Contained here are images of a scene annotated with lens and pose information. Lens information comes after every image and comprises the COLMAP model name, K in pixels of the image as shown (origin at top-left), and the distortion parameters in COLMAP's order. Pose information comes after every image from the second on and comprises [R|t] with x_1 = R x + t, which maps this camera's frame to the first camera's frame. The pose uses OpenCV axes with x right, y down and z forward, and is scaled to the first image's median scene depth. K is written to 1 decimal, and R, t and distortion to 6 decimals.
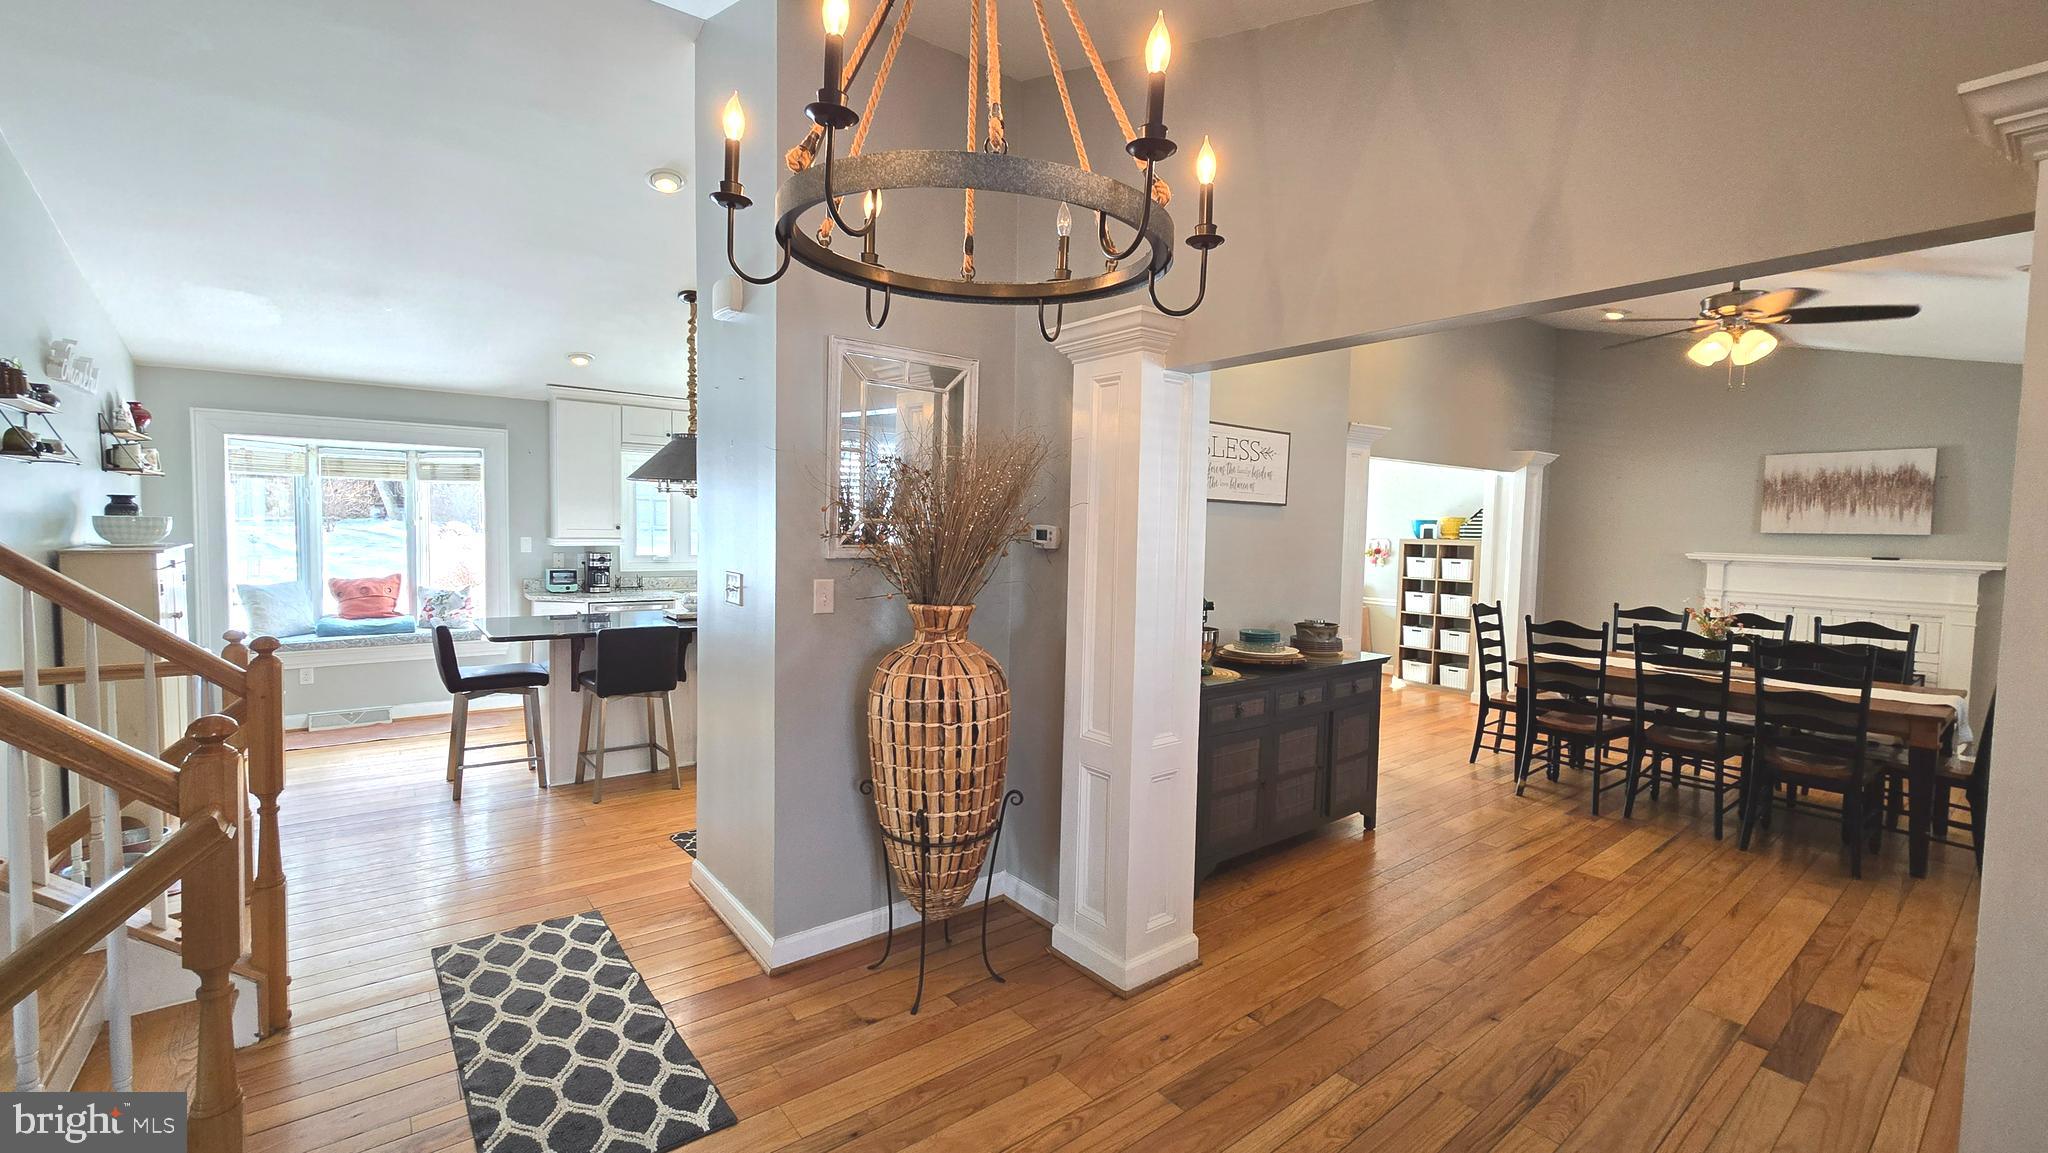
lens RADIAL K [[838.2, 0, 1020.5], [0, 838.2, 572.7], [0, 0, 1]] dist [0.002291, -0.000579]
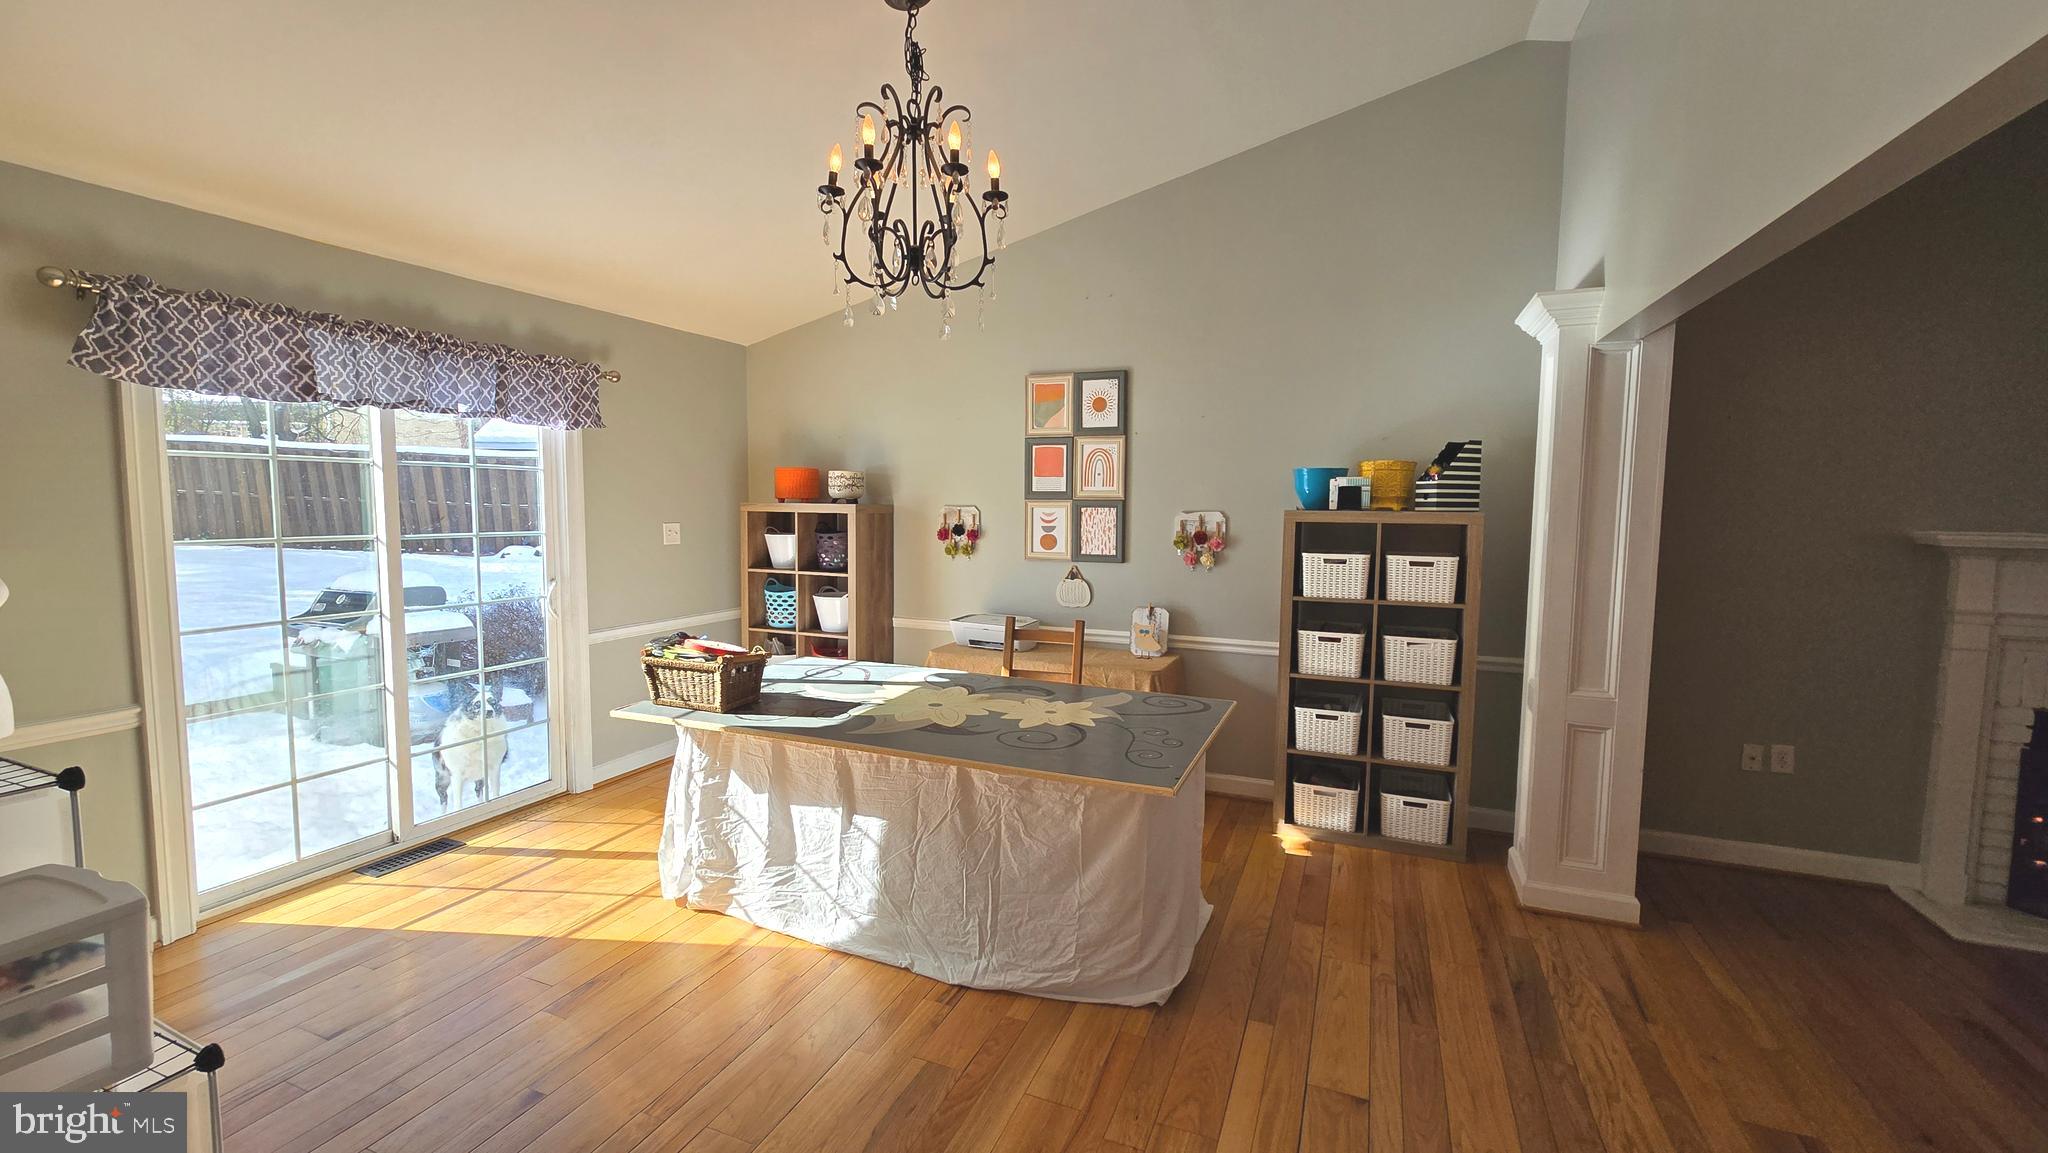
lens RADIAL K [[838.2, 0, 1020.5], [0, 838.2, 572.7], [0, 0, 1]] dist [0.002291, -0.000579]
pose [[0.874692, -0.052730, 0.481801, 0.152760], [0.035644, 0.998371, 0.044554, -0.042435], [-0.483366, -0.021798, 0.875147, 0.886557]]
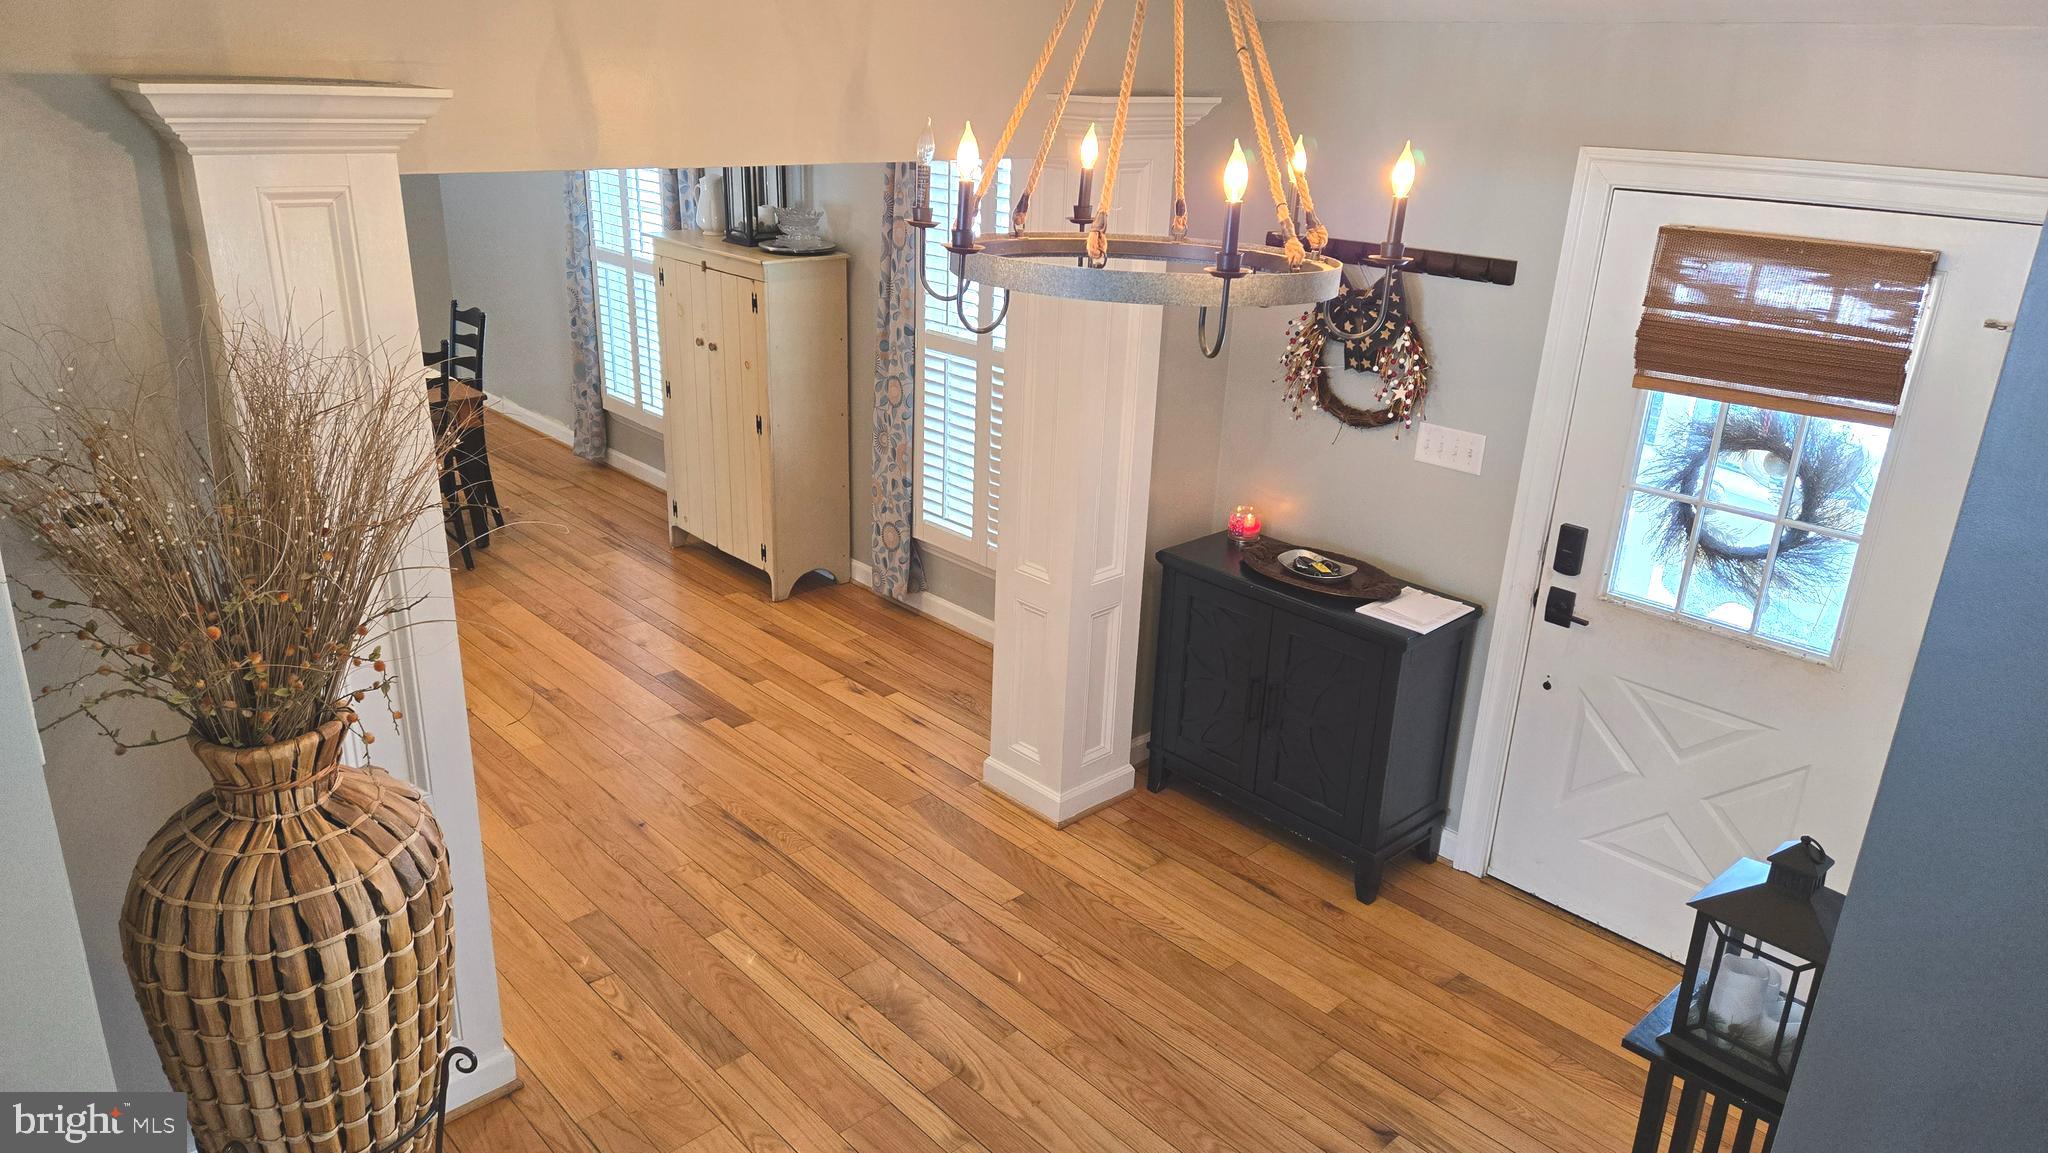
lens RADIAL K [[1354.1, 0, 1016.4], [0, 1354.1, 576.9], [0, 0, 1]] dist [0.055223, -0.053717]
pose [[-0.082026, -0.374080, 0.923762, -0.351990], [0.023504, 0.925901, 0.377033, -0.140010], [-0.996353, 0.052639, -0.067156, 0.265486]]
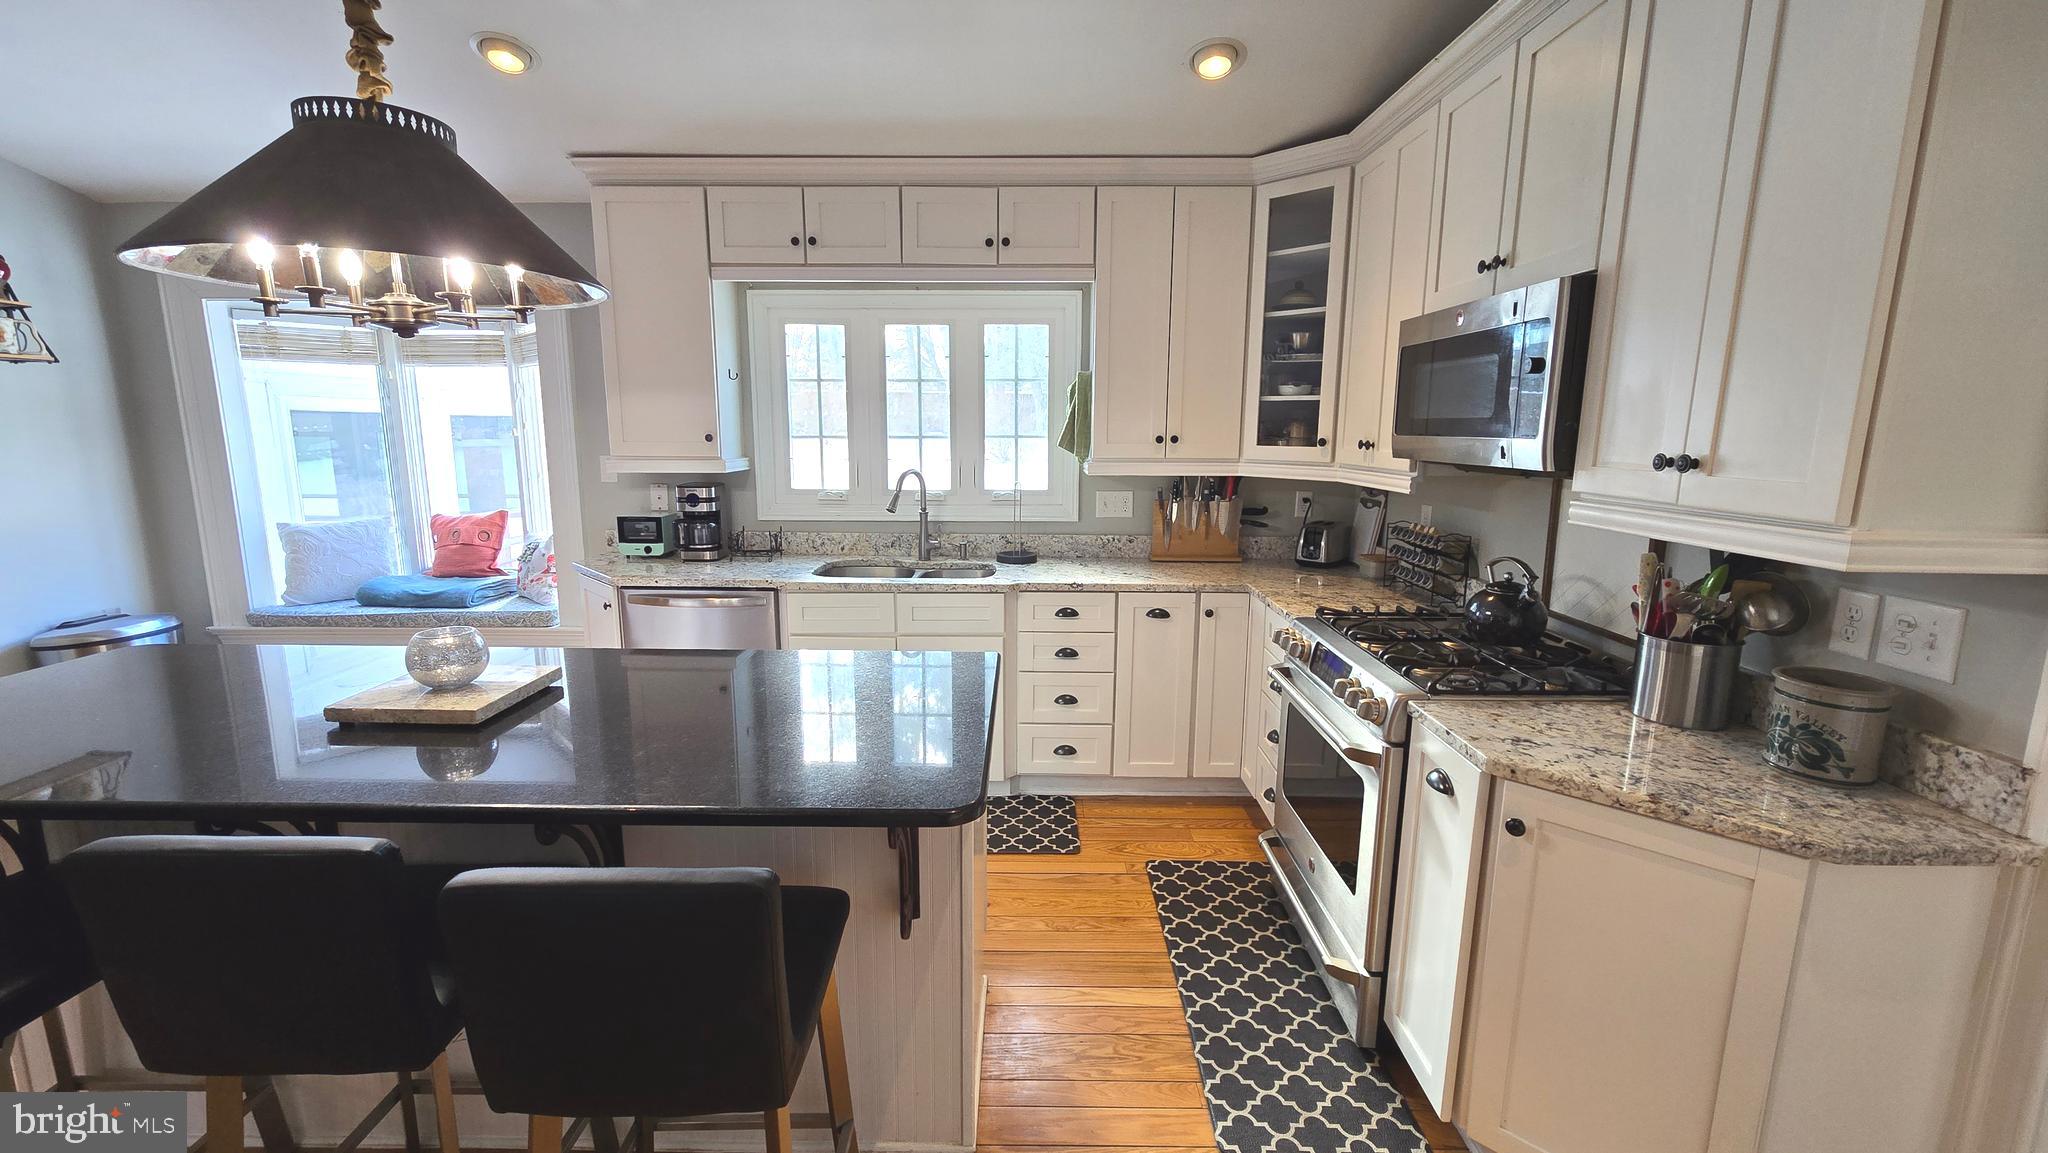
lens RADIAL K [[844.3, 0, 1012.6], [0, 844.3, 575.4], [0, 0, 1]] dist [-0.001555, -0.000312]
pose [[0.779733, 0.092543, -0.619235, -0.006753], [-0.025696, 0.992913, 0.116031, -0.035928], [0.625584, -0.074561, 0.776585, 0.730079]]
